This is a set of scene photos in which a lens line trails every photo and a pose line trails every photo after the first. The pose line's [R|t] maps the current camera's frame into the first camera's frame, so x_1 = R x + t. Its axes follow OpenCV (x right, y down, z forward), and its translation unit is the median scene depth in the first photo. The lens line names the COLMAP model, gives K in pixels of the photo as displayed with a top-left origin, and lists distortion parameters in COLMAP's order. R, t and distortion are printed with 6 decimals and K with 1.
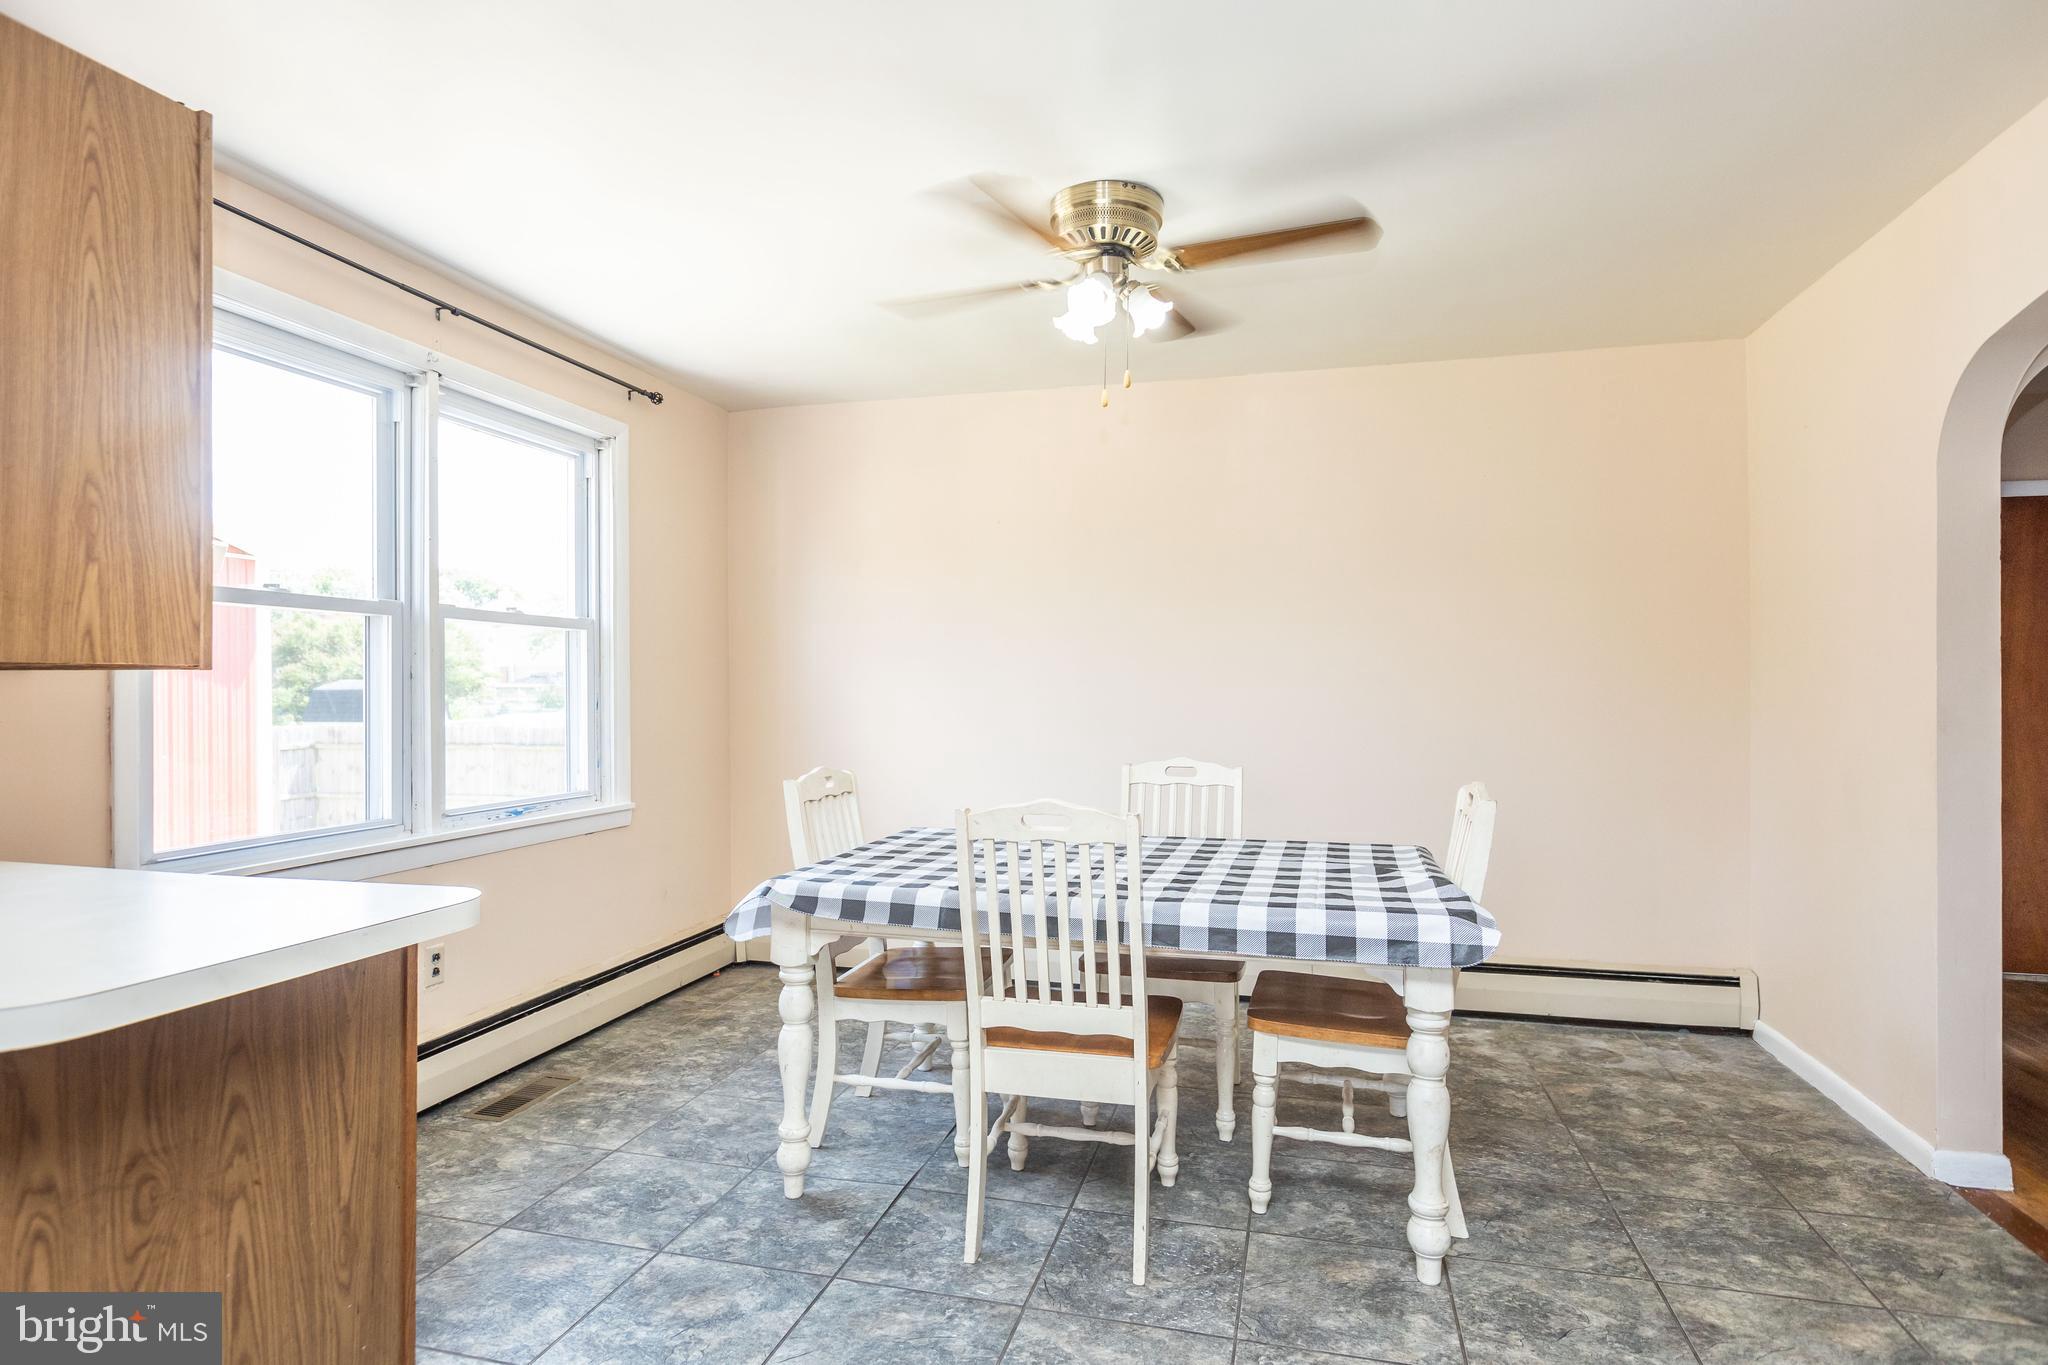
lens RADIAL K [[1048.8, 0, 1029.5], [0, 1048.8, 683.5], [0, 0, 1]] dist [0.001778, 0.000111]
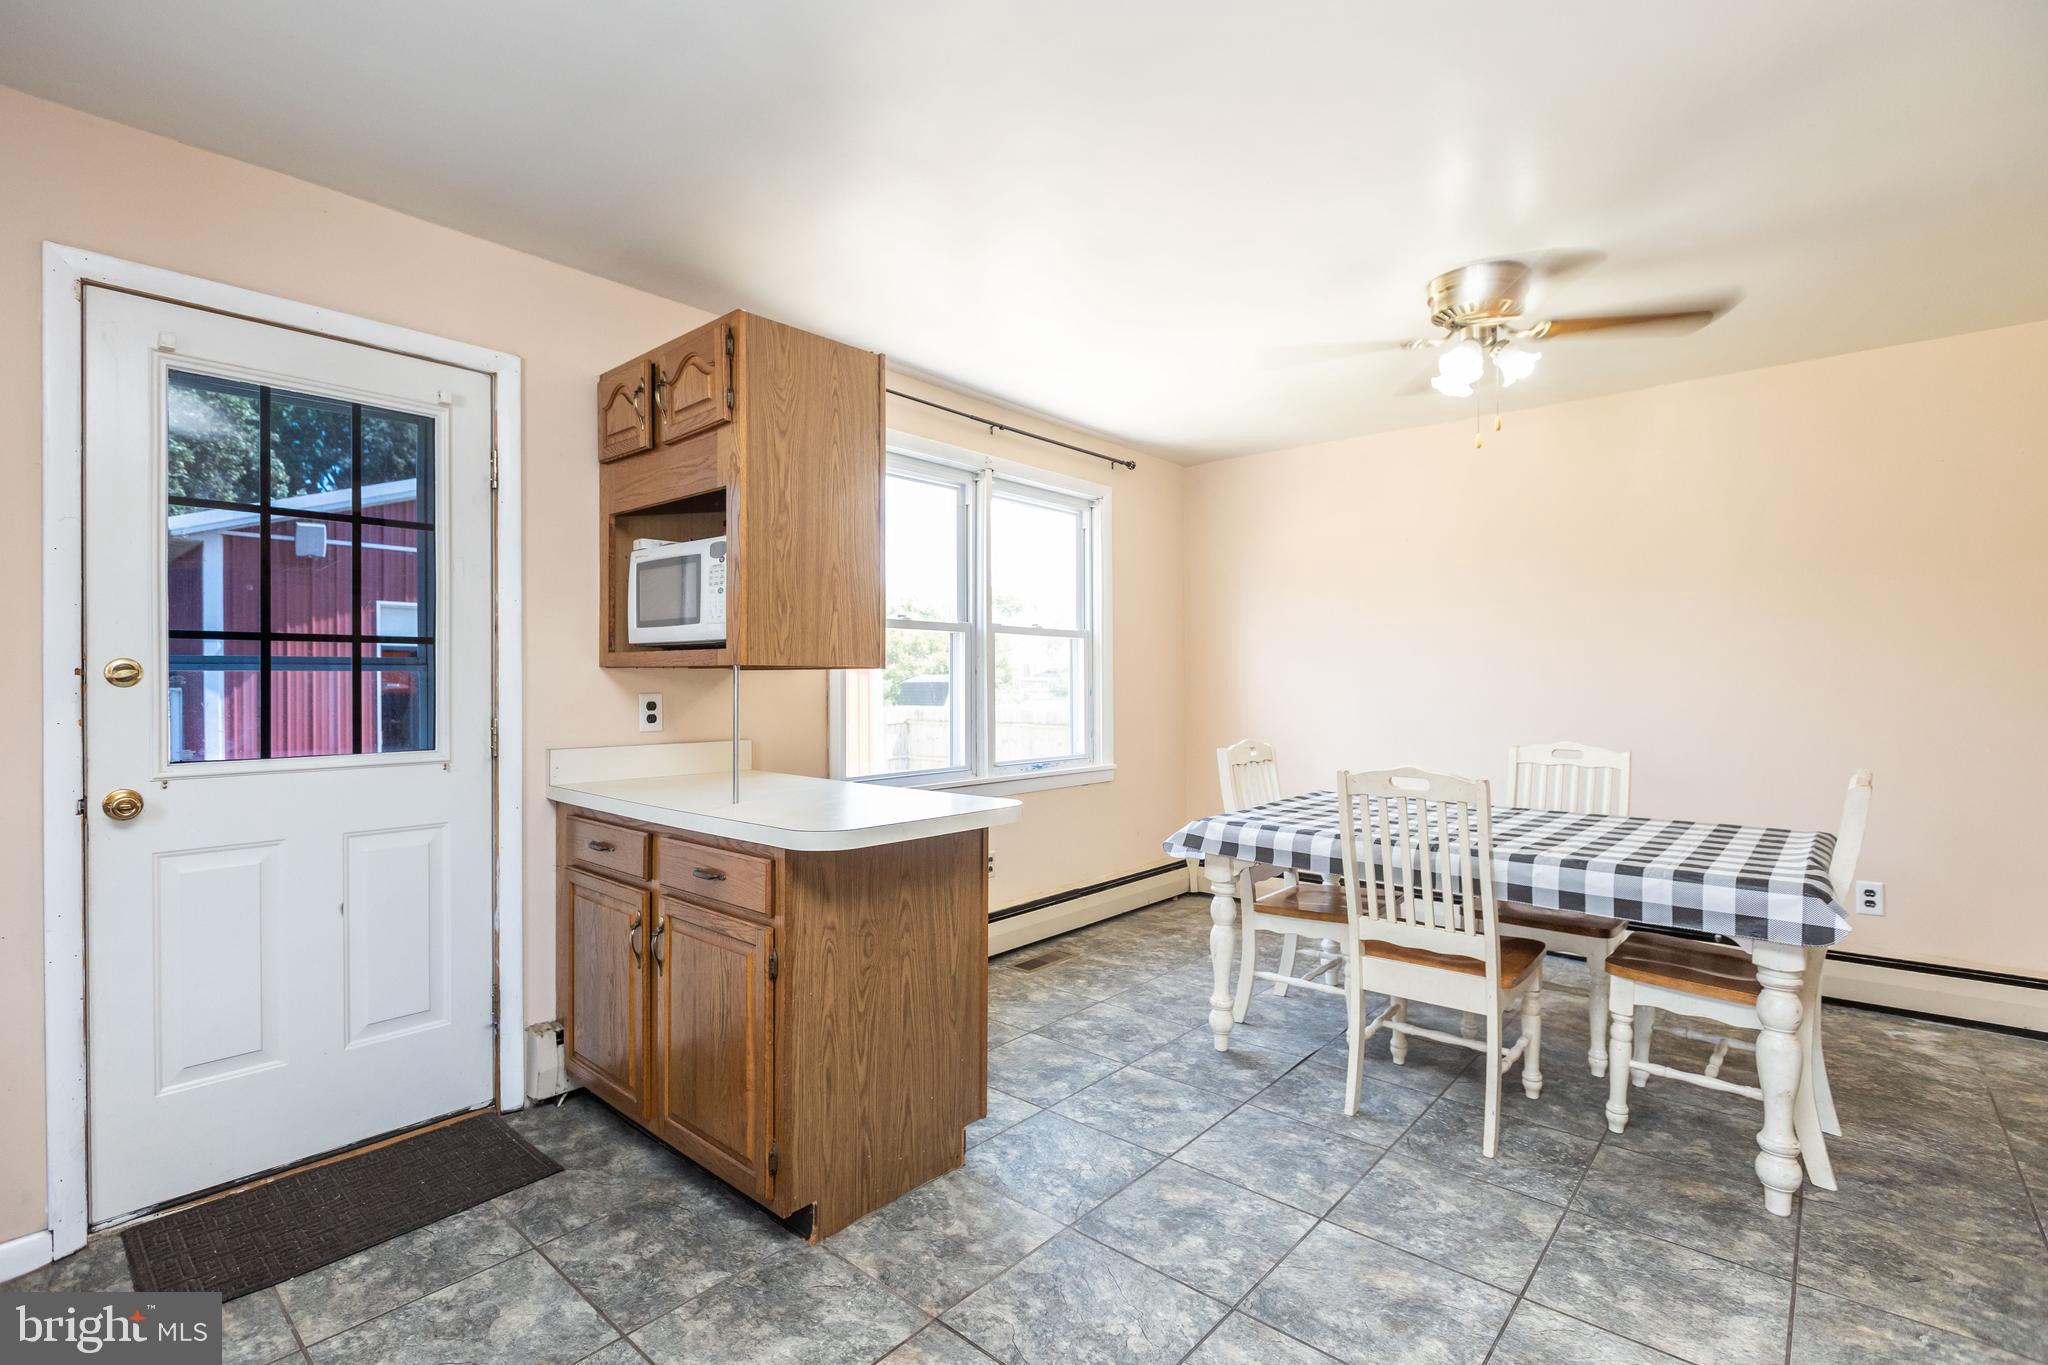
lens RADIAL K [[944.4, 0, 1025.1], [0, 944.4, 682.6], [0, 0, 1]] dist [-0.002647, -0.000223]
pose [[0.893858, 0.001754, -0.448347, 0.101783], [0.000679, 0.999986, 0.005266, 0.001165], [0.448350, -0.005011, 0.893844, -0.223210]]
